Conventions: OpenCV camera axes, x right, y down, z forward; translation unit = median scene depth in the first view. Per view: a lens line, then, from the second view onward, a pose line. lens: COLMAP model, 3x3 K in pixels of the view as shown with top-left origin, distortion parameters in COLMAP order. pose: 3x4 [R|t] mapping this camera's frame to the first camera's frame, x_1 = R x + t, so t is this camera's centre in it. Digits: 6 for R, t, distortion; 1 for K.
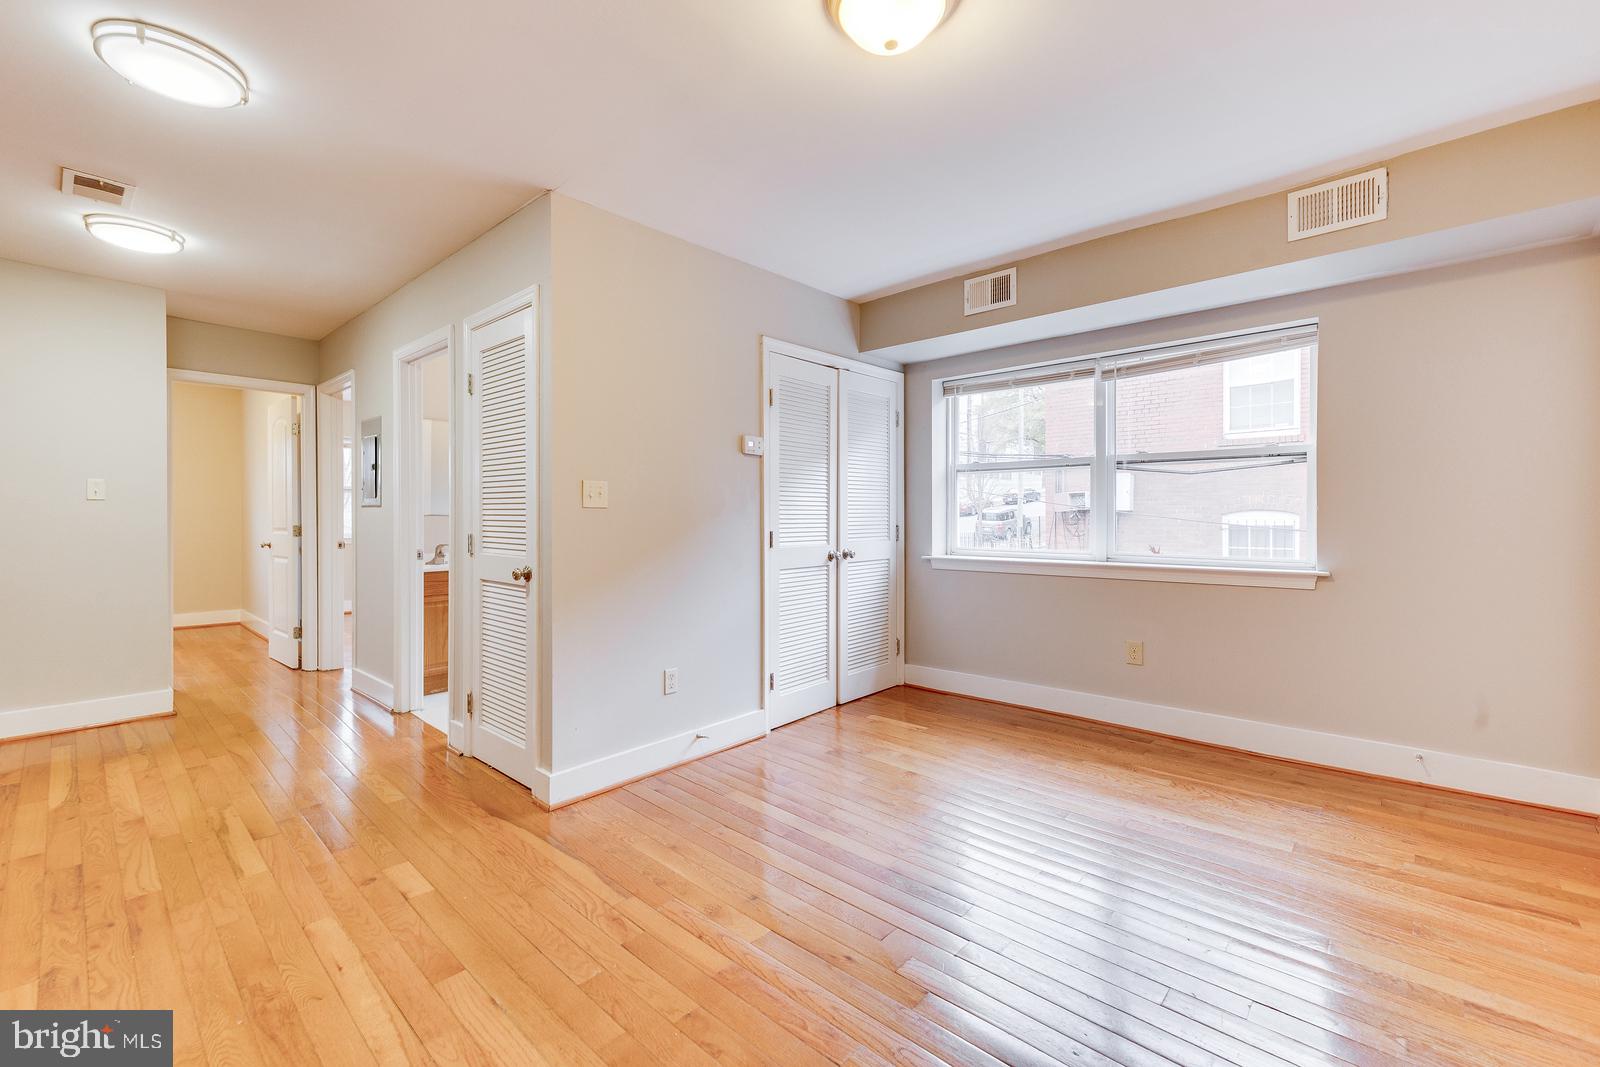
lens RADIAL K [[674.6, 0, 797.7], [0, 674.6, 520.1], [0, 0, 1]] dist [0.009986, 0.000148]
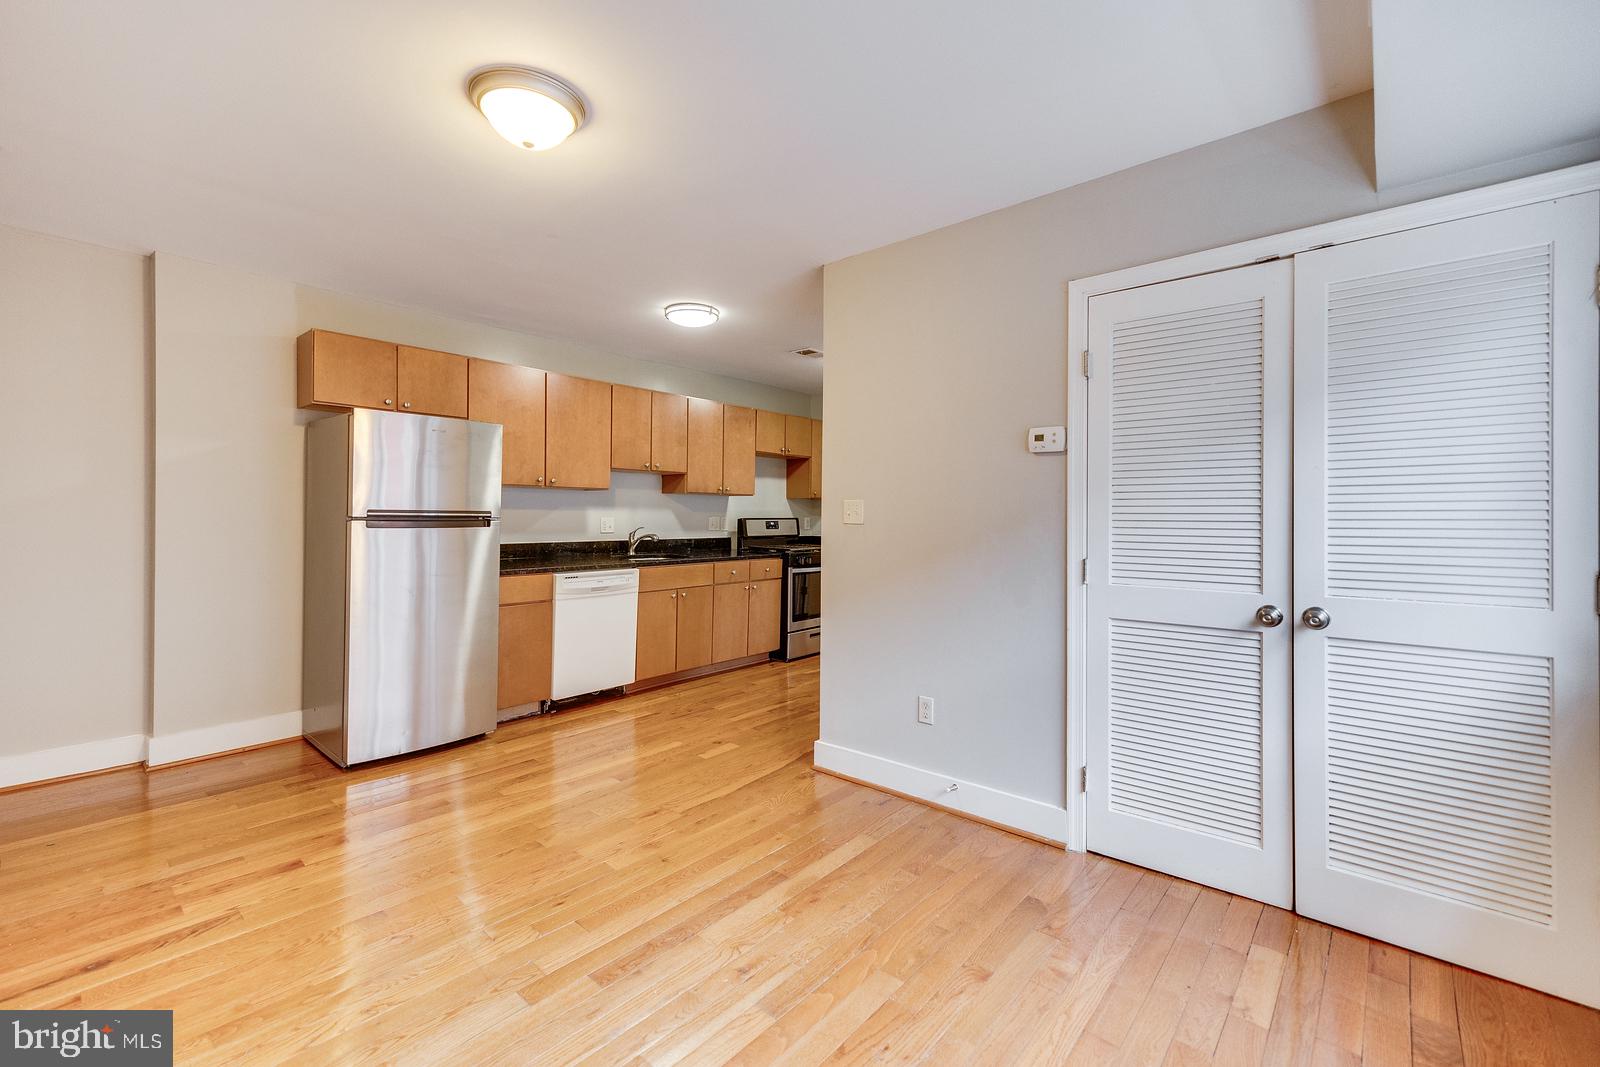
lens RADIAL K [[674.6, 0, 797.7], [0, 674.6, 520.1], [0, 0, 1]] dist [0.009986, 0.000148]
pose [[0.025851, 0.005857, -0.999649, 0.727358], [-0.014120, 0.999885, 0.005493, -0.026165], [0.999566, 0.013973, 0.025931, 0.784273]]
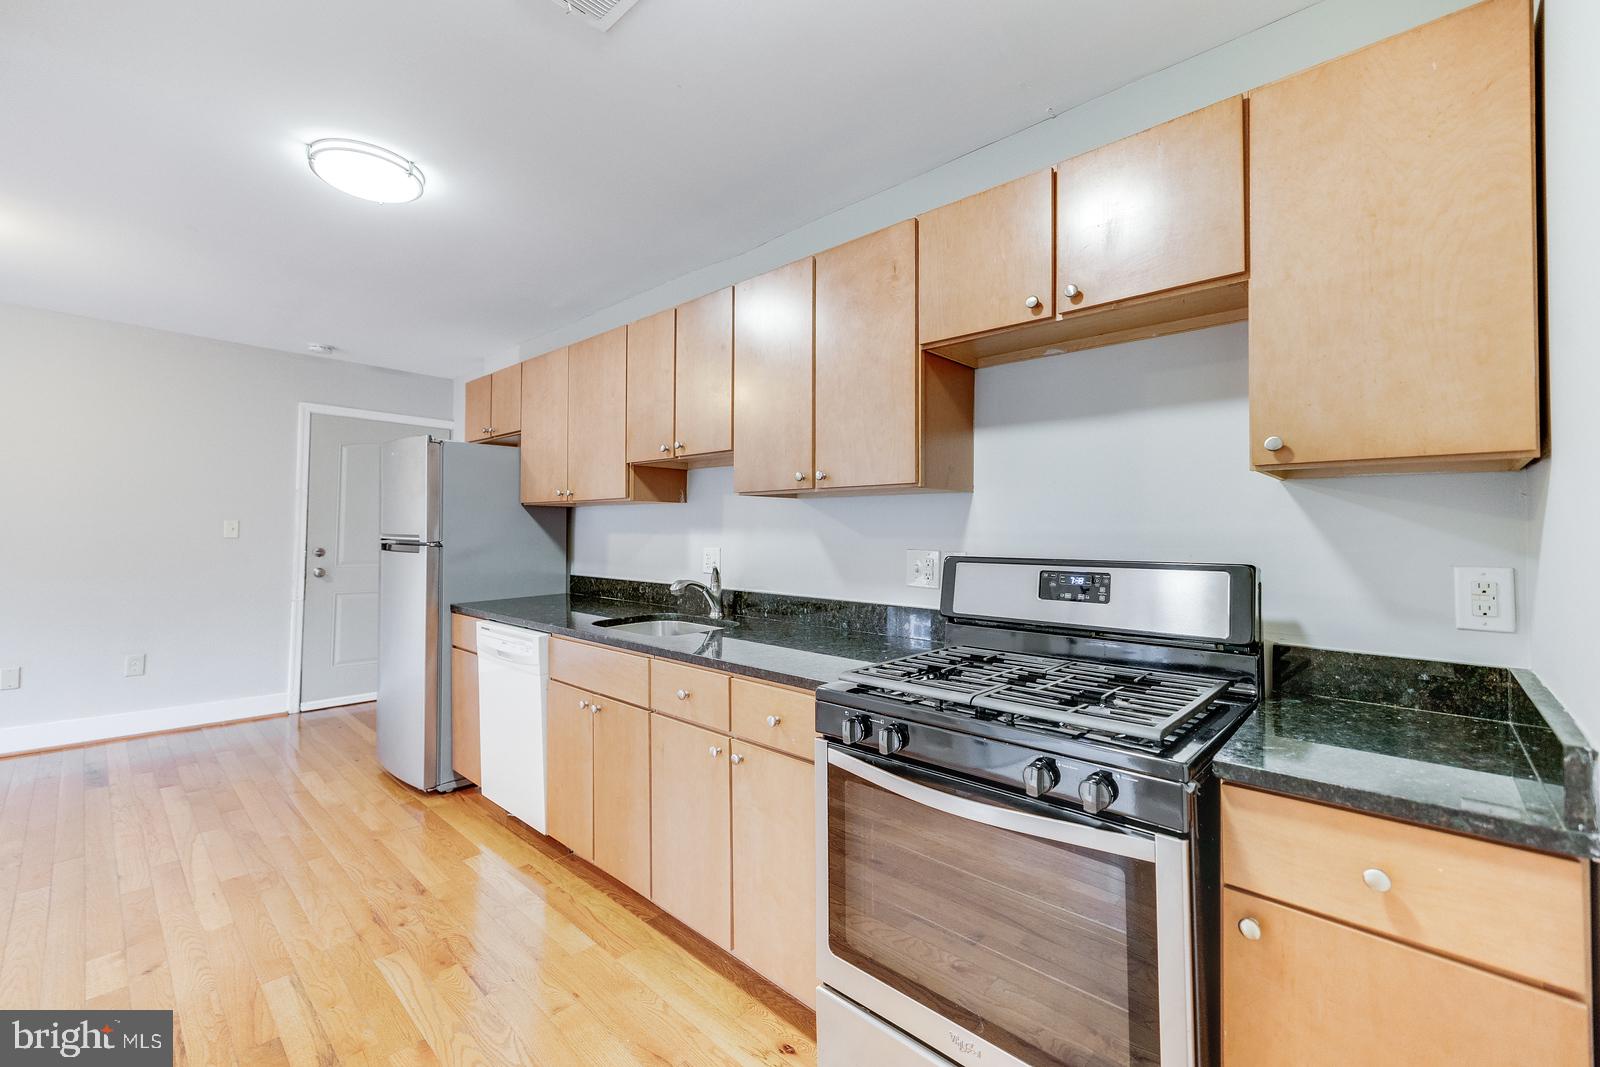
lens RADIAL K [[674.6, 0, 795.6], [0, 674.6, 516.9], [0, 0, 1]] dist [0.009651, 0.000350]
pose [[-0.999679, -0.011394, 0.022613, -1.023075], [-0.011845, 0.999731, -0.019923, -0.041026], [-0.022379, -0.020185, -0.999546, 1.297470]]
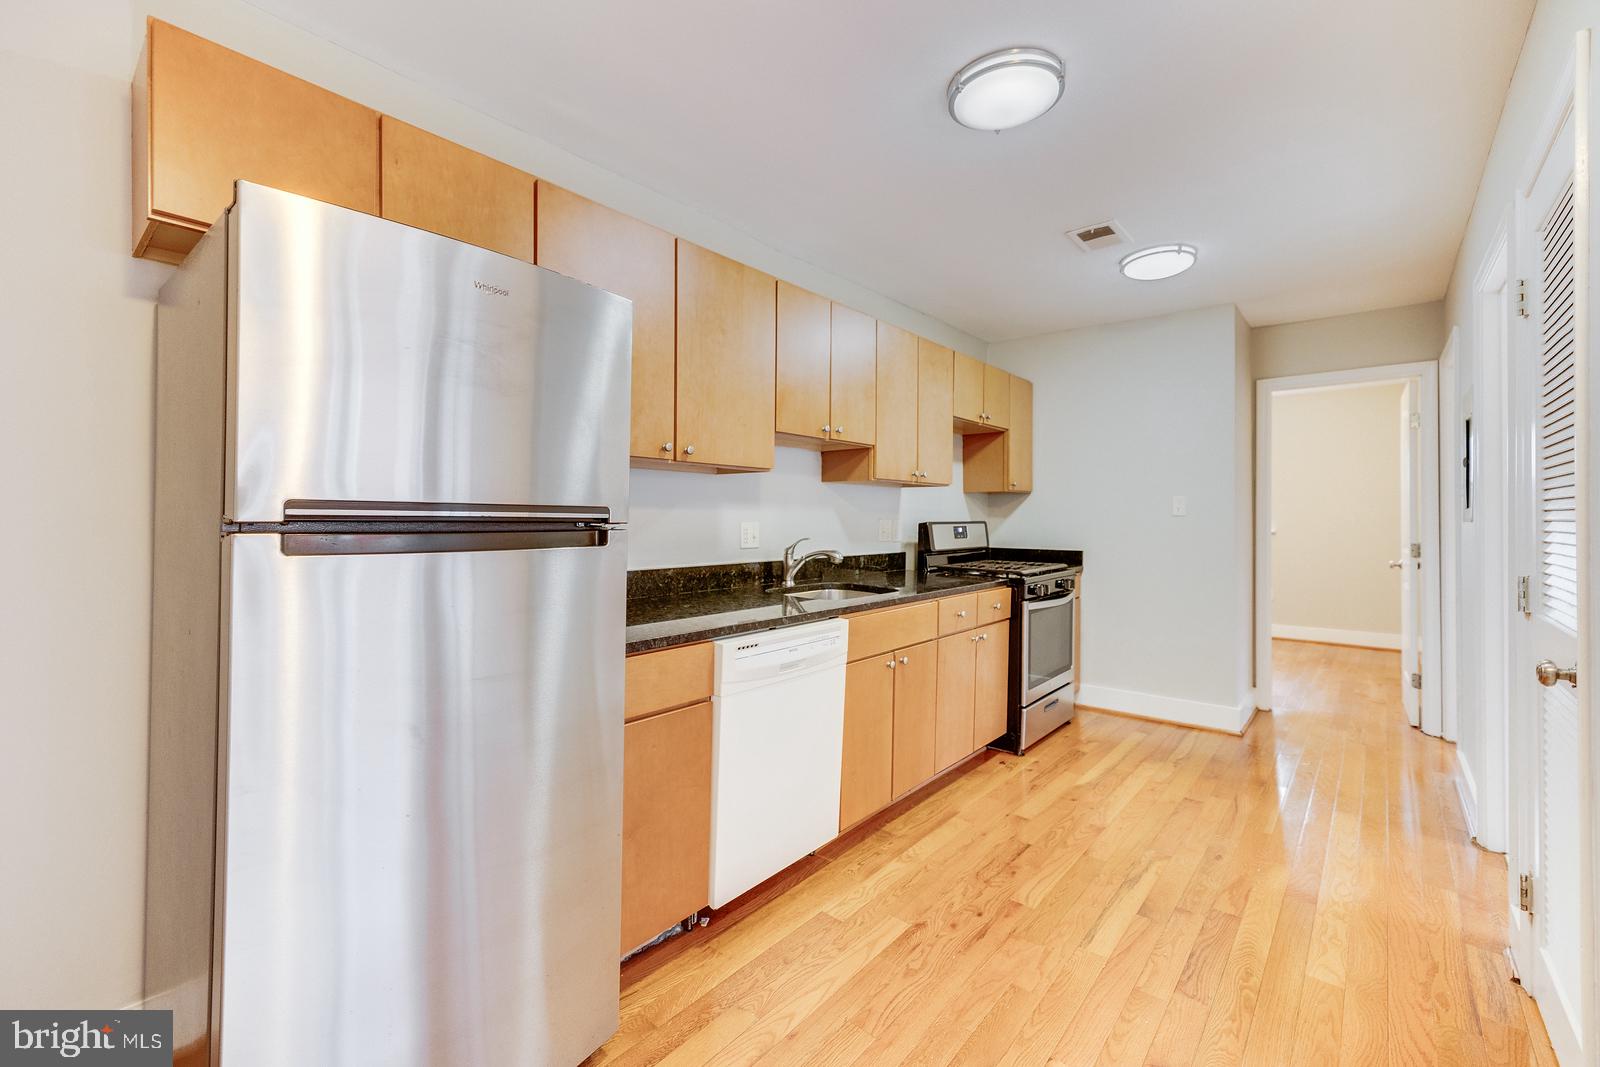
lens RADIAL K [[674.6, 0, 795.6], [0, 674.6, 516.9], [0, 0, 1]] dist [0.009651, 0.000350]
pose [[0.031824, -0.005133, -0.999480, 0.040448], [-0.009033, 0.999944, -0.005423, -0.019340], [0.999453, 0.009201, 0.031776, 0.408023]]
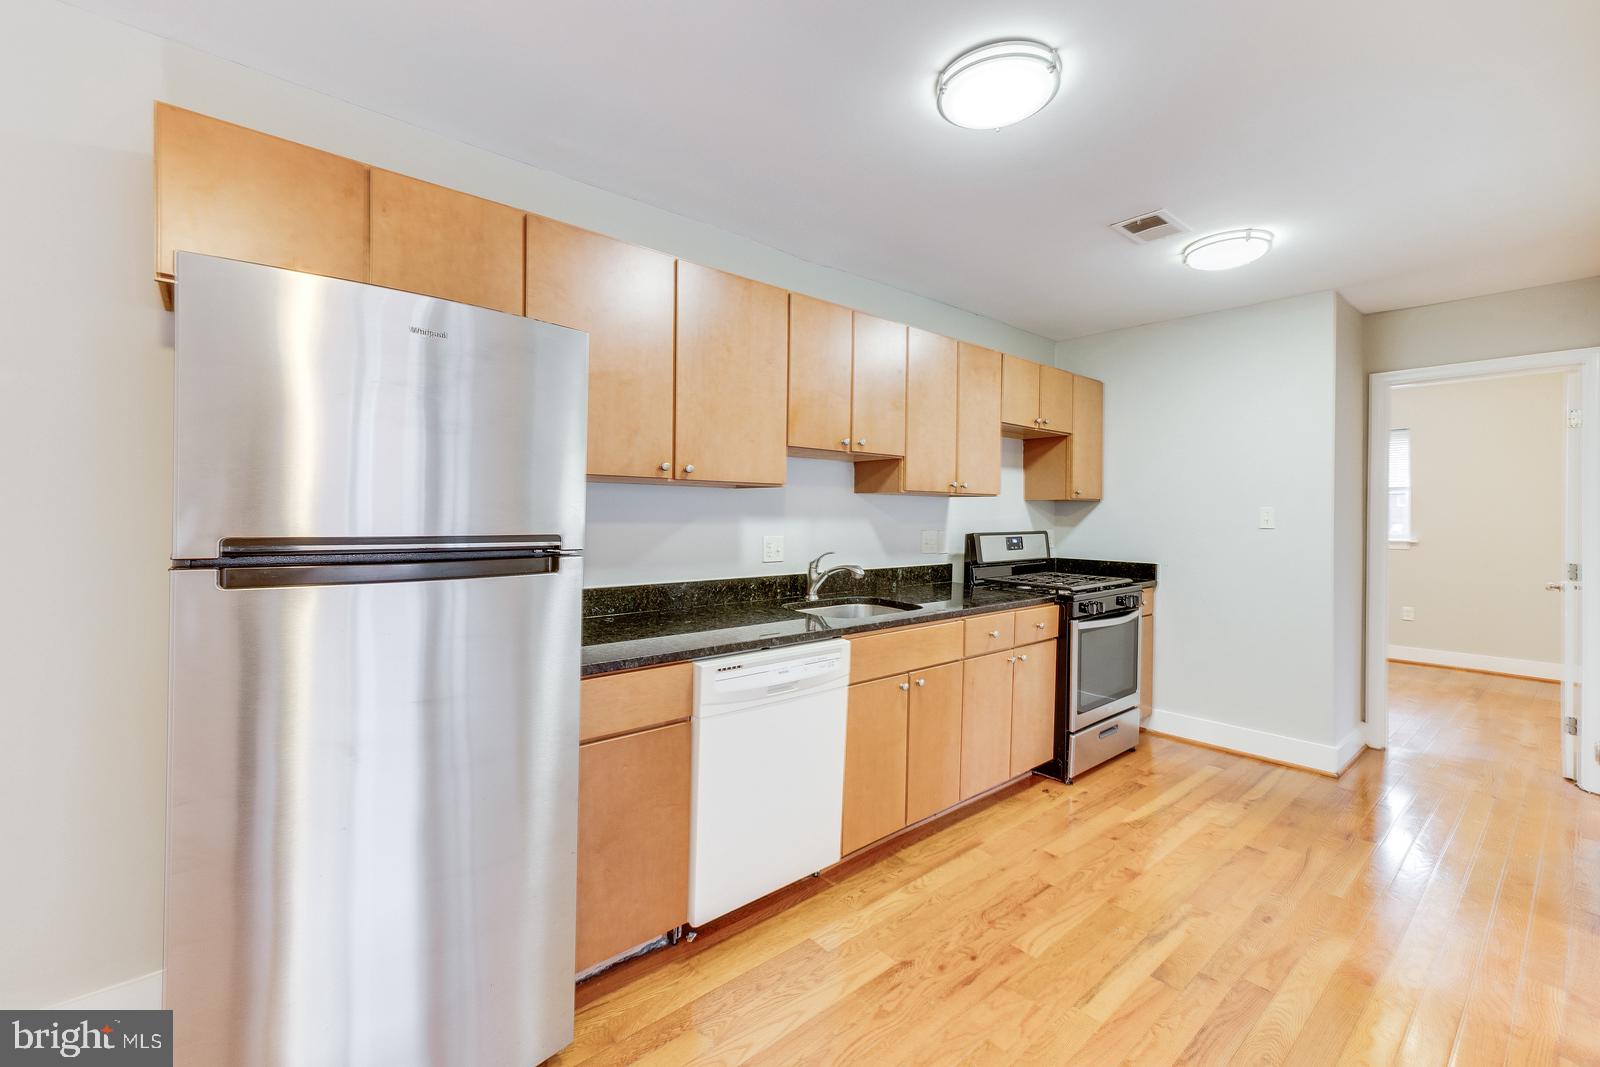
lens RADIAL K [[674.9, 0, 798.7], [0, 674.9, 517.8], [0, 0, 1]] dist [0.010694, 0.000052]
pose [[-0.120553, 0.001064, -0.992706, 0.026354], [-0.014503, 0.999891, 0.002833, -0.043855], [0.992601, 0.014739, -0.120525, 0.520771]]
